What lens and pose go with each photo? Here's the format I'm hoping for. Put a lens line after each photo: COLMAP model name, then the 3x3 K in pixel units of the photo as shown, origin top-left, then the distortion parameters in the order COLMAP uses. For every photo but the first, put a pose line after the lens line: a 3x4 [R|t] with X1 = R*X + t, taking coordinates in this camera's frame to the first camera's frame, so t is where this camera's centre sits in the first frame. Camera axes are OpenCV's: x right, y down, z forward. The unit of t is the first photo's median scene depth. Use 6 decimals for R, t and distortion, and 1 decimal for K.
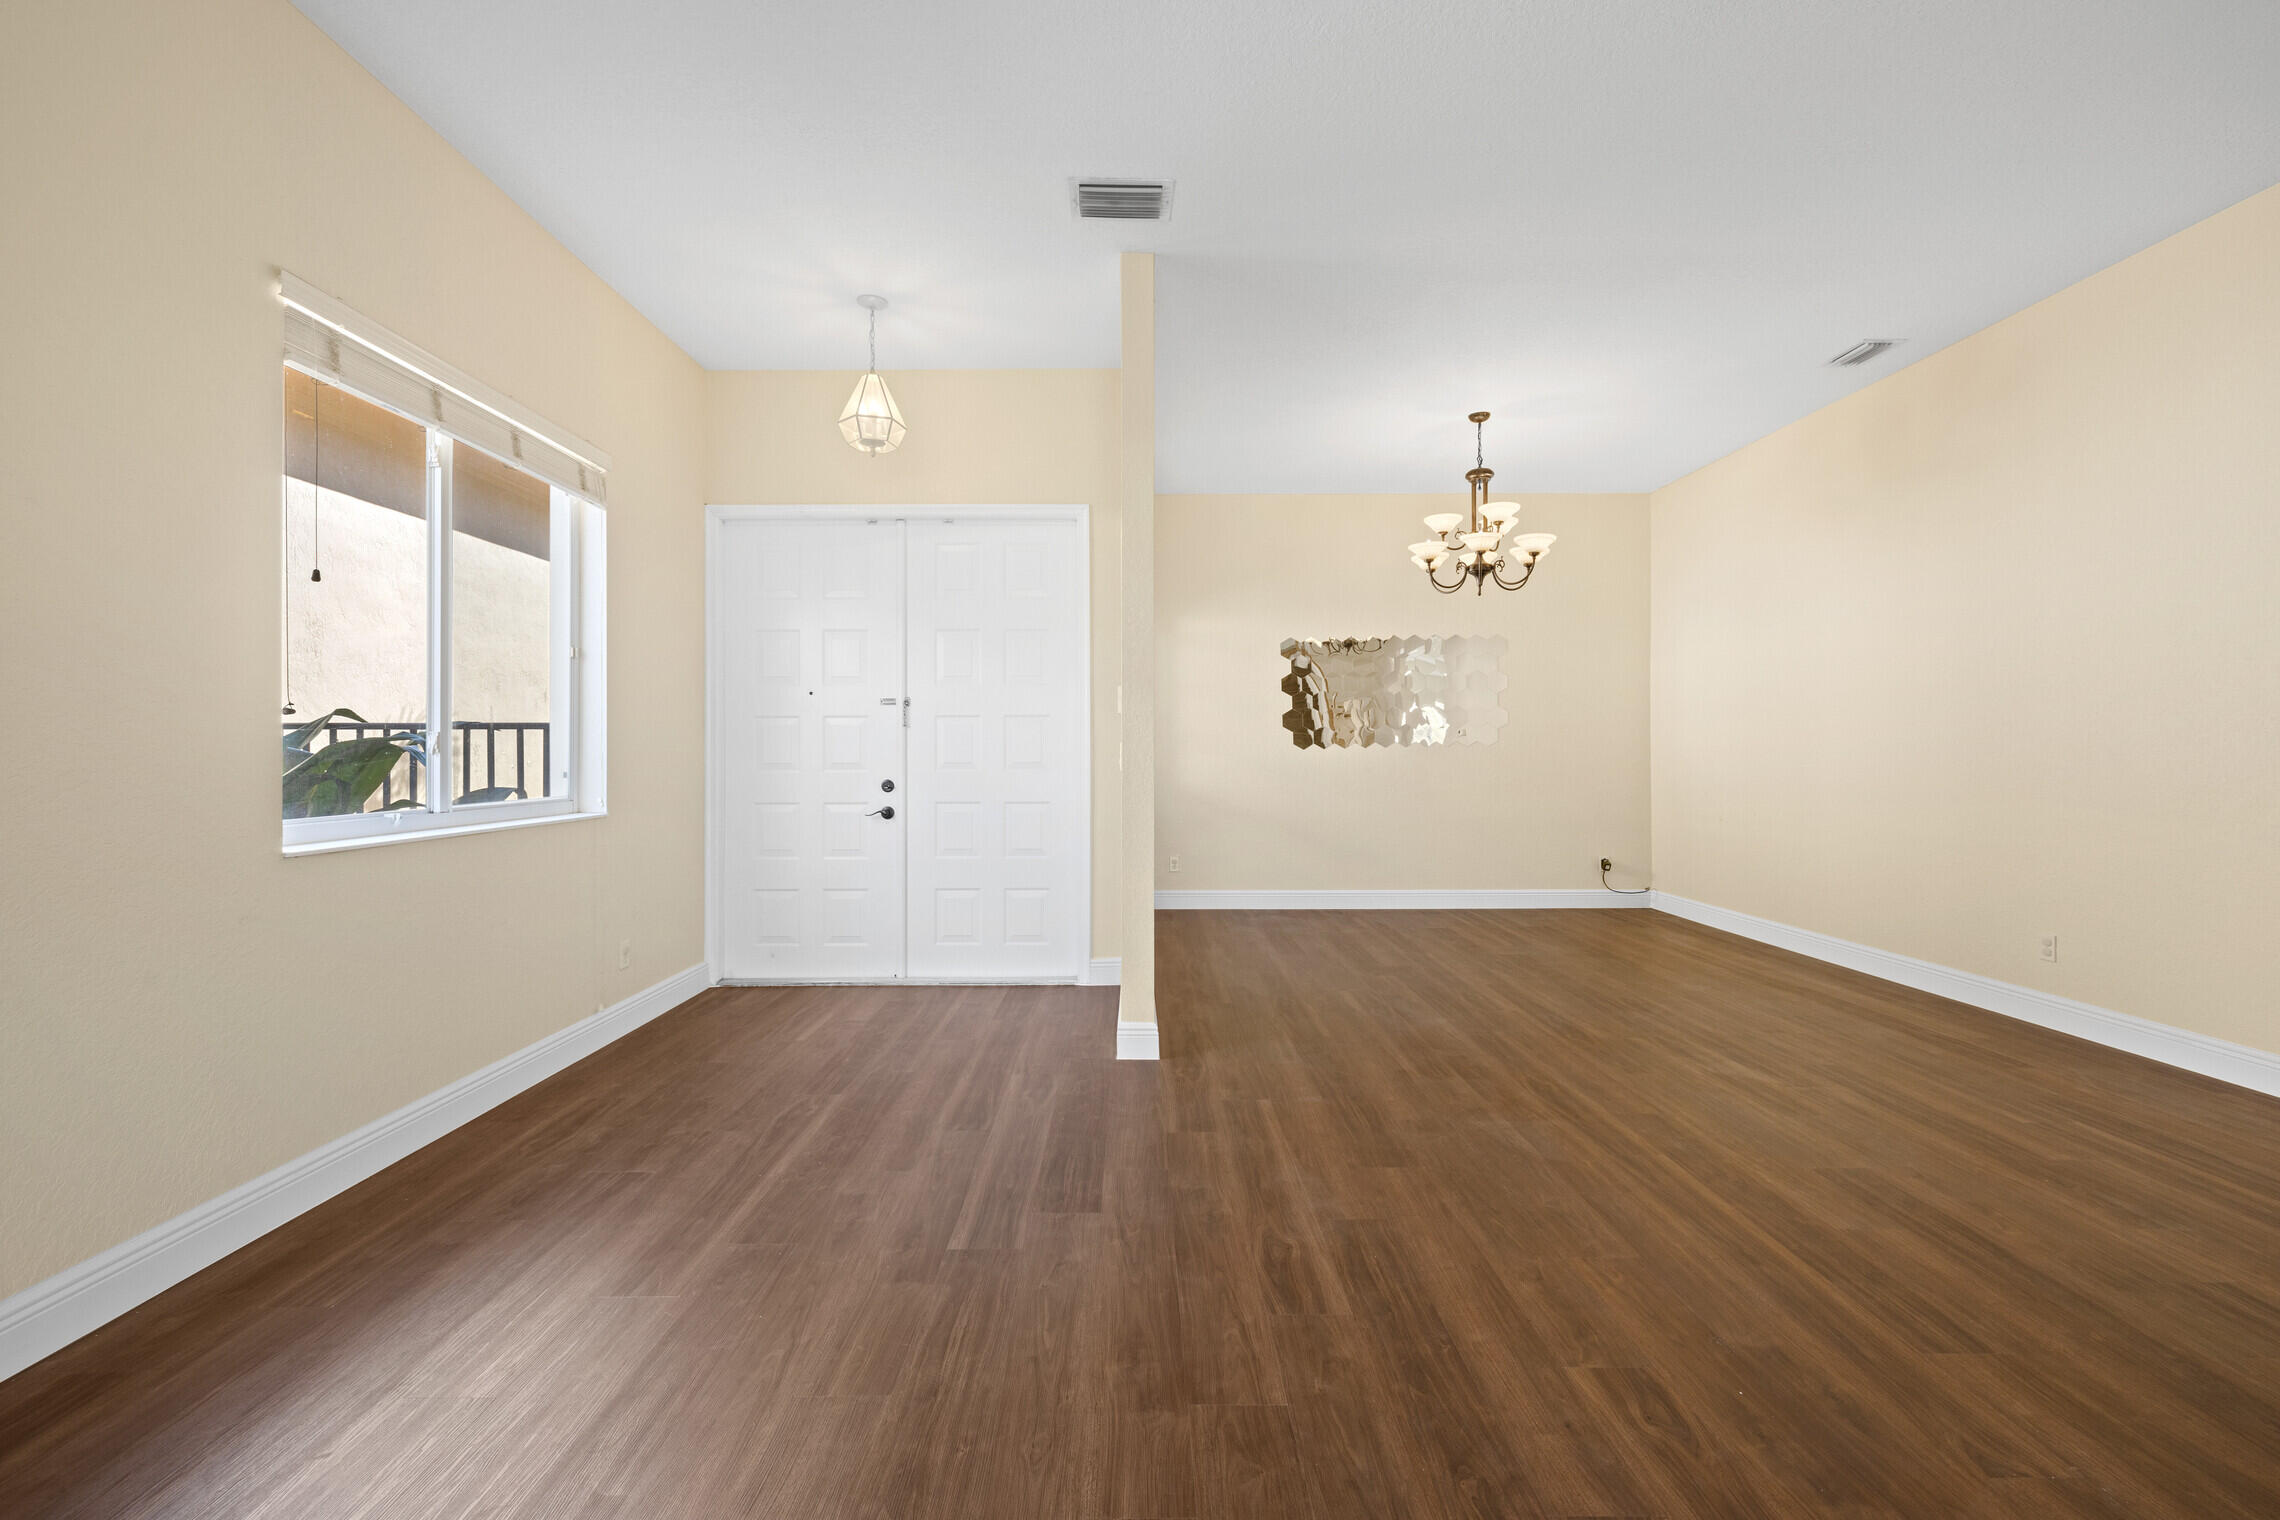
lens RADIAL K [[945.2, 0, 1135.4], [0, 945.2, 753.7], [0, 0, 1]] dist [0.001425, 0.000297]
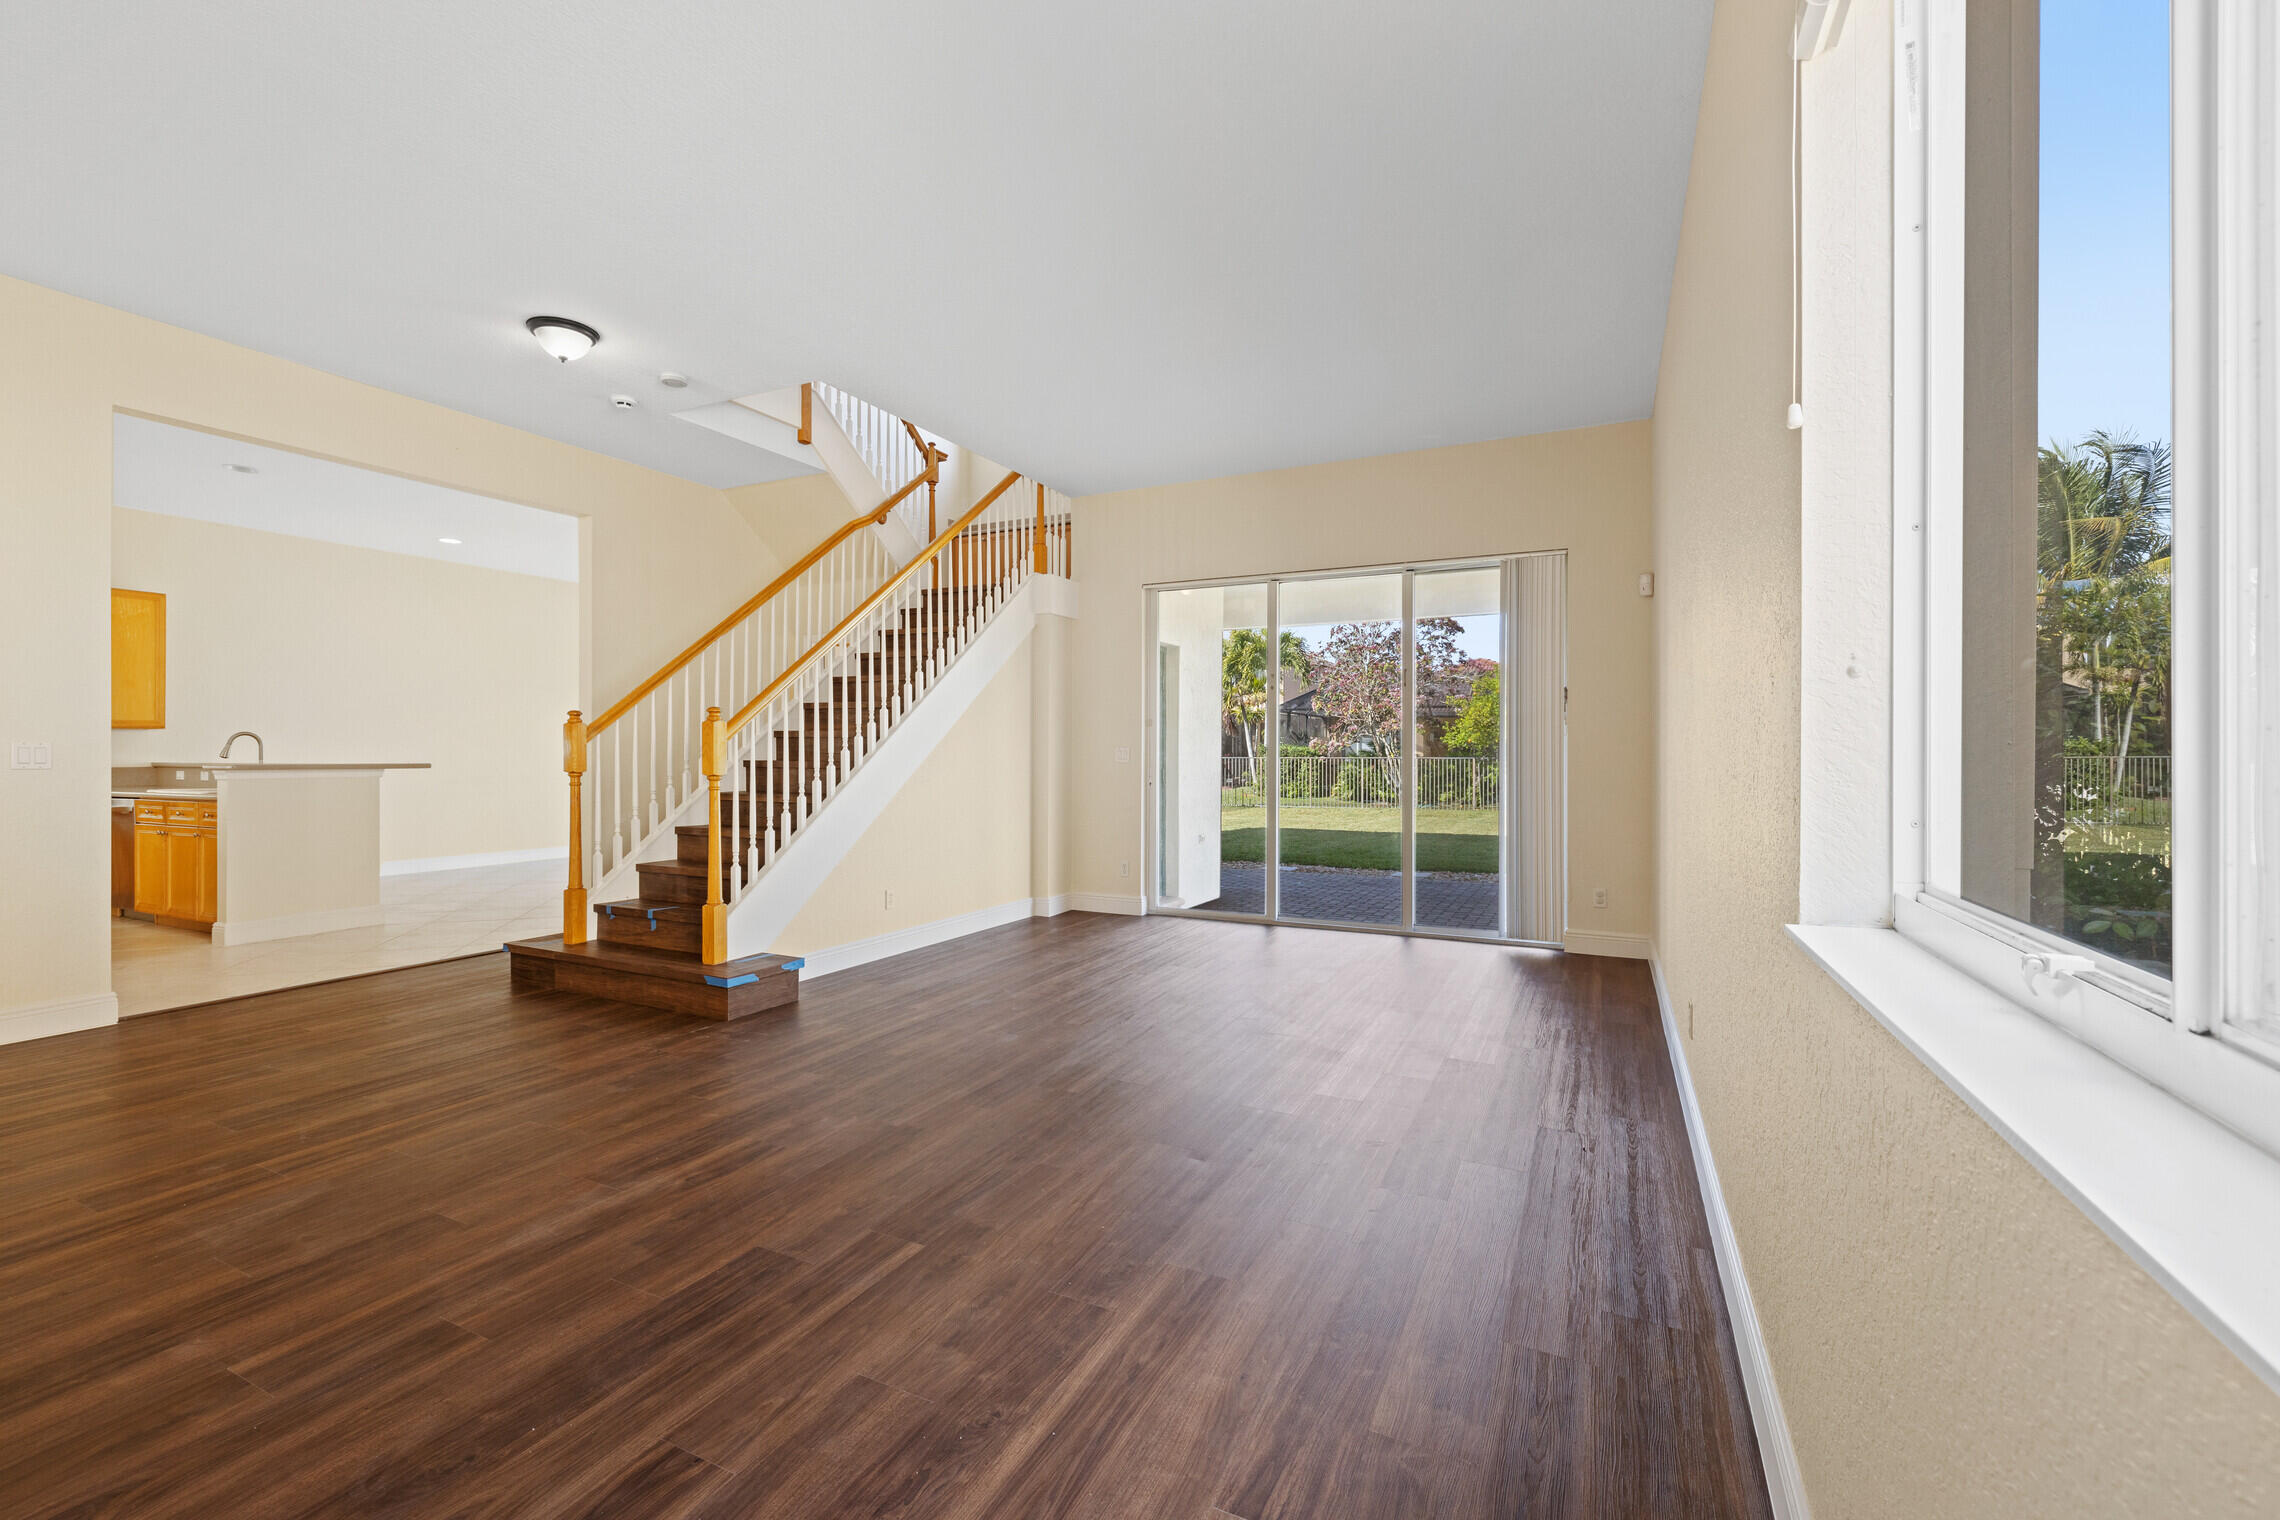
lens RADIAL K [[945.2, 0, 1135.4], [0, 945.2, 753.7], [0, 0, 1]] dist [0.001425, 0.000297]
pose [[-0.895253, 0.002237, 0.445554, -0.623263], [0.003947, 0.999988, 0.002911, -0.000724], [-0.445542, 0.004364, -0.895251, 1.320725]]
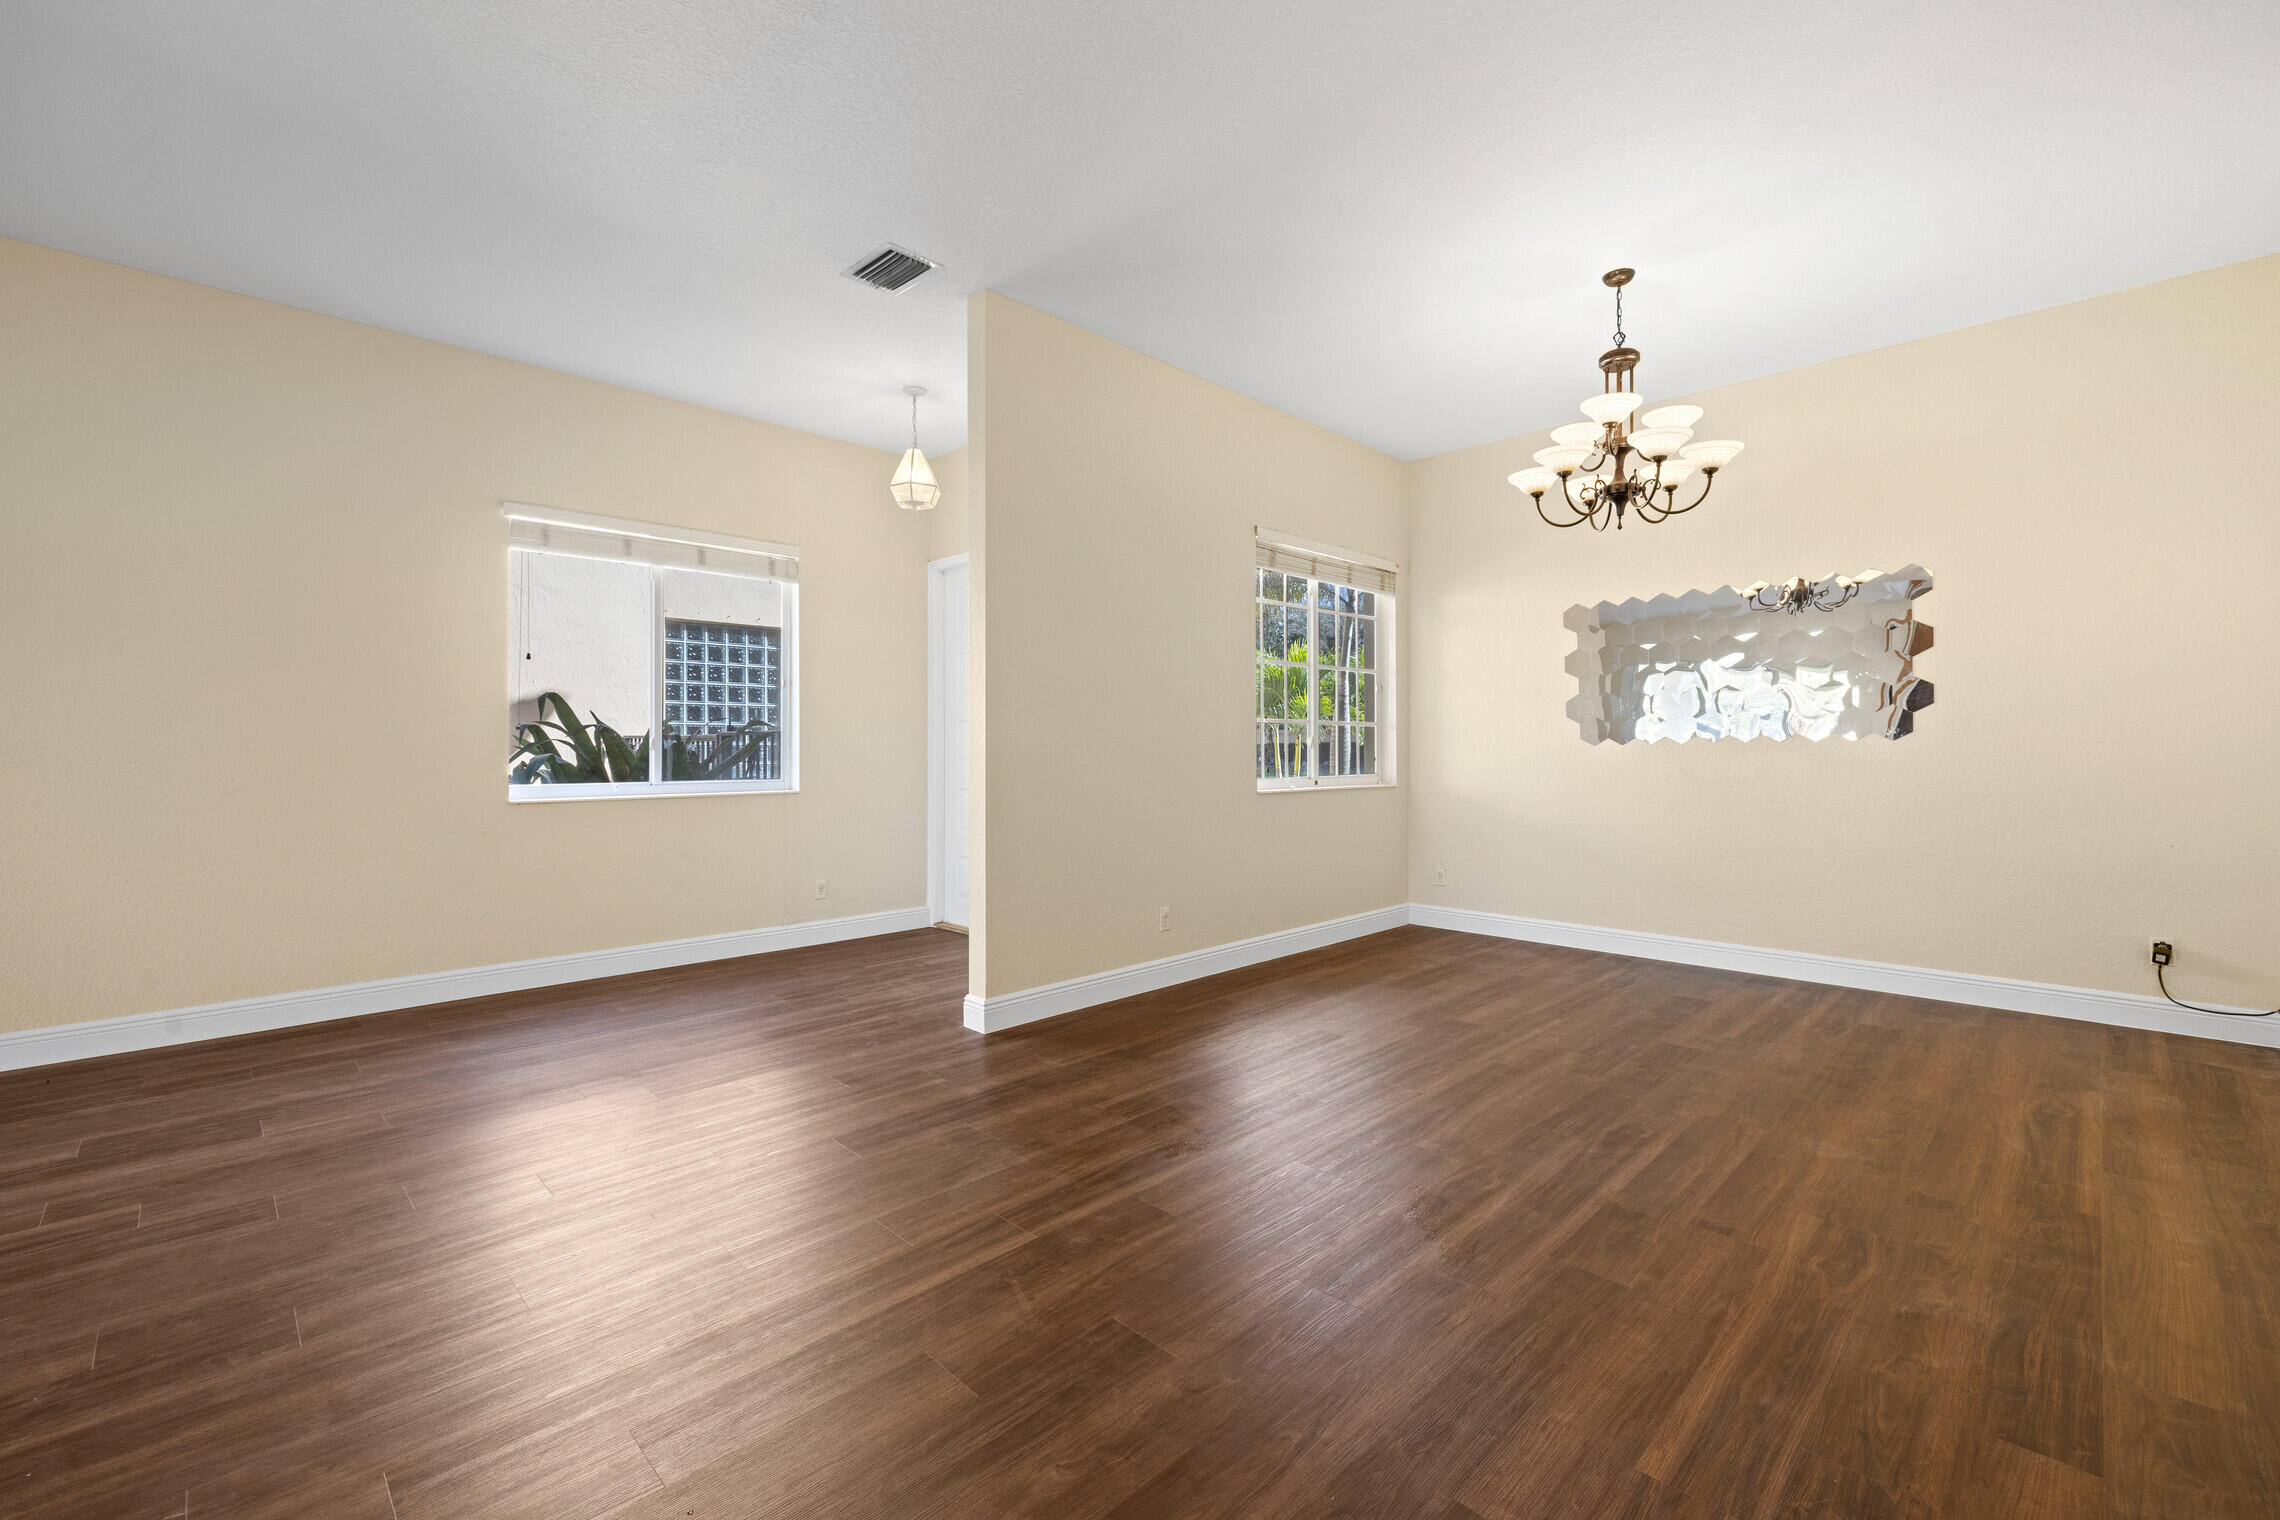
lens RADIAL K [[945.2, 0, 1135.4], [0, 945.2, 753.7], [0, 0, 1]] dist [0.001425, 0.000297]
pose [[0.704199, 0.005653, -0.709980, 1.086729], [-0.000155, 0.999970, 0.007808, -0.008499], [0.710002, -0.005388, 0.704179, 0.427226]]
